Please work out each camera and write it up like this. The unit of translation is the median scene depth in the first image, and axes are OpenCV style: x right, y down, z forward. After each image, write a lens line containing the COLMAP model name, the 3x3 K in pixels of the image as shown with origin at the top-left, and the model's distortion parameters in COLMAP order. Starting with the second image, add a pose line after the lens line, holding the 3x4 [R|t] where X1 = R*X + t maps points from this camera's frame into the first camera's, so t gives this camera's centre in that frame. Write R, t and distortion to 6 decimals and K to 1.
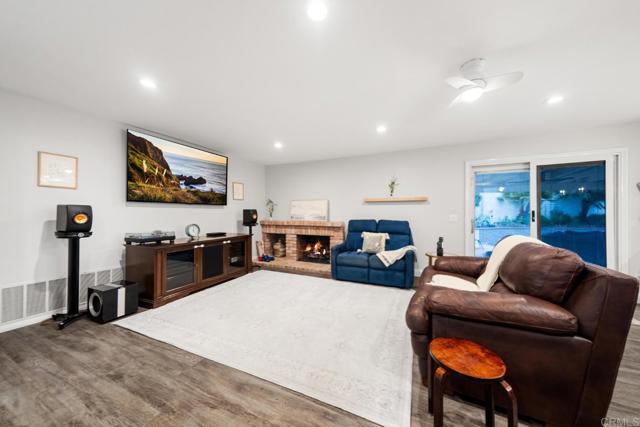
lens RADIAL K [[223.2, 0, 326.1], [0, 223.2, 213.6], [0, 0, 1]] dist [-0.001849, -0.000102]
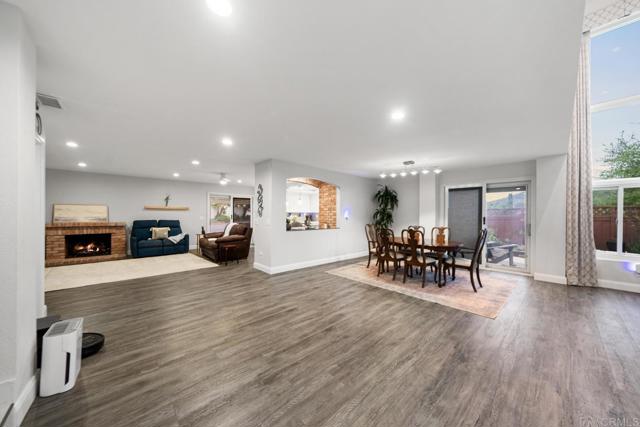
lens RADIAL K [[223.2, 0, 324.7], [0, 223.2, 213.1], [0, 0, 1]] dist [-0.001849, -0.000102]
pose [[0.353383, 0.003640, 0.935472, -0.822415], [-0.005278, 0.999984, -0.001897, -0.024460], [-0.935464, -0.004267, 0.353397, -0.688784]]
